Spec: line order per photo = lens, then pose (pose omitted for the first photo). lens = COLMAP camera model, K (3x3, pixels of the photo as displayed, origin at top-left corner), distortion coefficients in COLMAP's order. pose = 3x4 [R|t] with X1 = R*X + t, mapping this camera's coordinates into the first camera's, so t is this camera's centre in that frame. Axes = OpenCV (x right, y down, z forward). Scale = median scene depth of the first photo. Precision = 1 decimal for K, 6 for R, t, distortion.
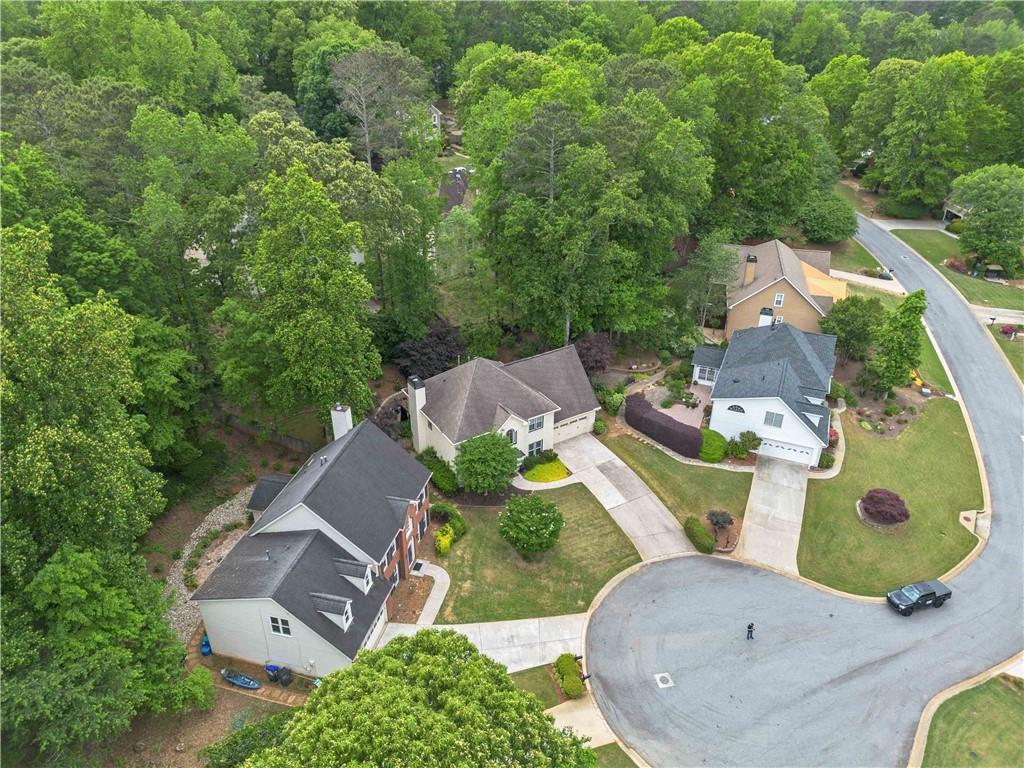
lens RADIAL K [[726.8, 0, 512.0], [0, 726.8, 384.0], [0, 0, 1]] dist [0.061057, -0.066619]
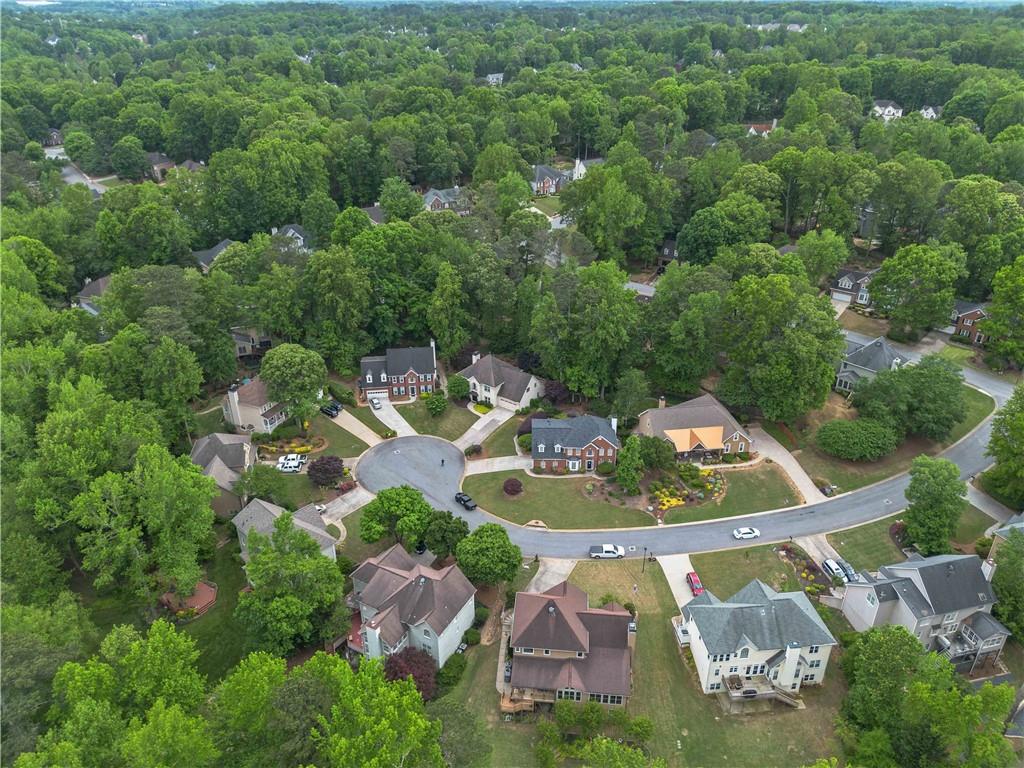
lens RADIAL K [[743.2, 0, 512.0], [0, 743.2, 384.0], [0, 0, 1]] dist [0.073845, -0.085924]
pose [[0.364611, 0.429982, -0.825938, 2.044869], [-0.461331, 0.853902, 0.240885, -0.577404], [0.808846, 0.293201, 0.509706, -0.188521]]
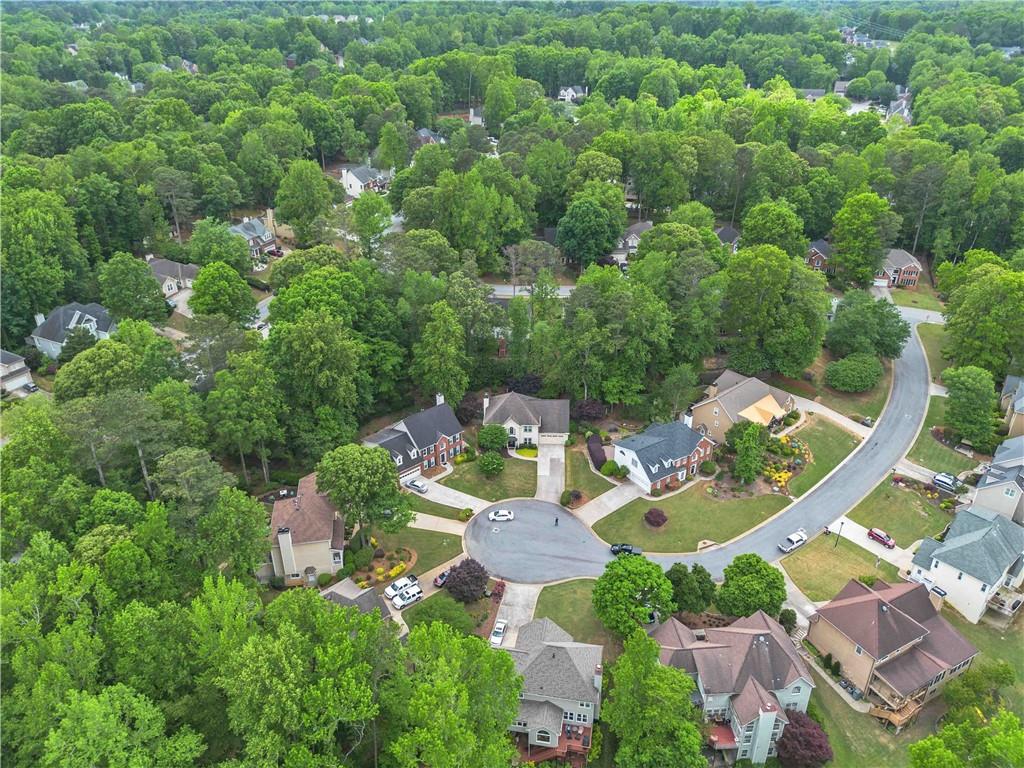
lens RADIAL K [[762.2, 0, 512.0], [0, 762.2, 384.0], [0, 0, 1]] dist [0.055216, -0.053822]
pose [[0.827459, 0.257838, -0.498829, 1.056628], [-0.275824, 0.960421, 0.038892, -0.144393], [0.489114, 0.105407, 0.865827, -0.959704]]
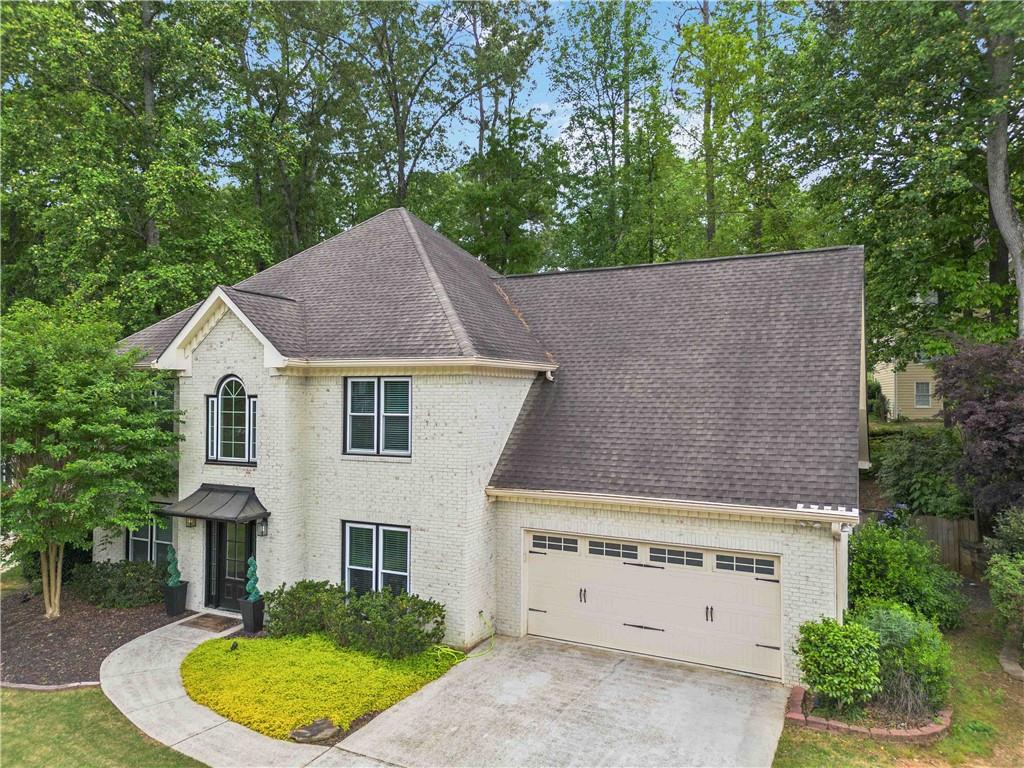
lens RADIAL K [[718.5, 0, 512.0], [0, 718.5, 384.0], [0, 0, 1]] dist [0.050748, -0.044084]
pose [[0.514212, -0.021163, -0.857402, 0.223292], [-0.429281, 0.859108, -0.278659, 0.085602], [0.742498, 0.511356, 0.432679, 0.915570]]
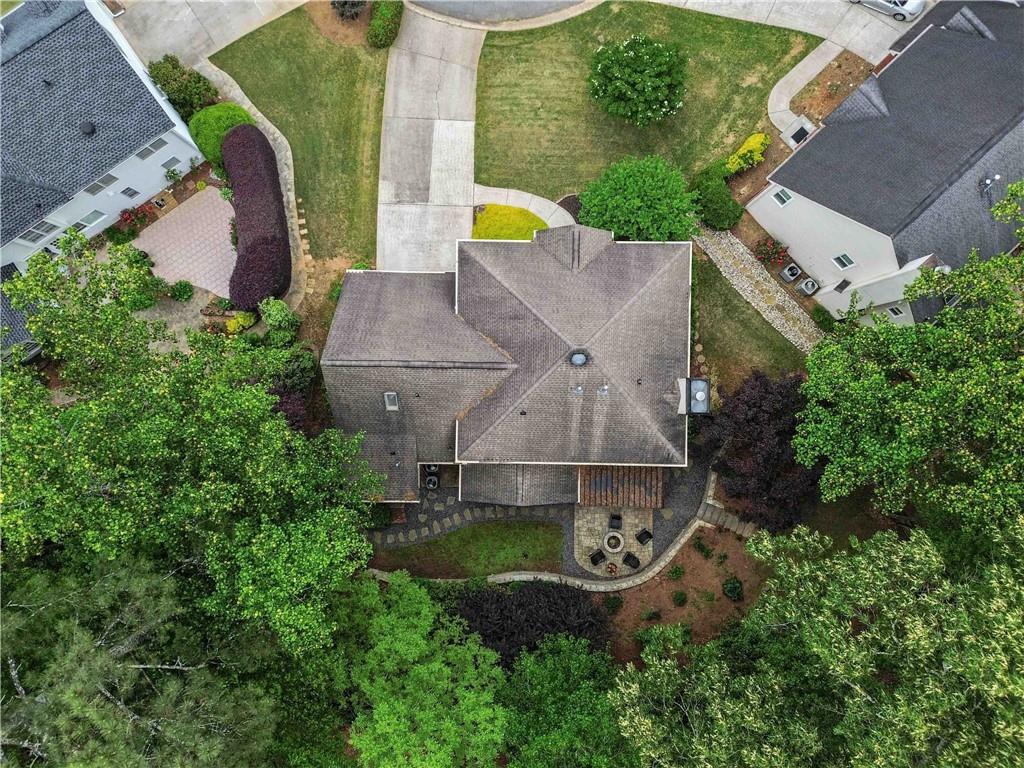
lens RADIAL K [[743.2, 0, 512.0], [0, 743.2, 384.0], [0, 0, 1]] dist [0.073845, -0.085924]
pose [[-0.839452, -0.543417, 0.004217, -0.024126], [0.268243, -0.407599, 0.872874, -0.457214], [-0.472616, 0.733867, 0.487928, 0.782114]]
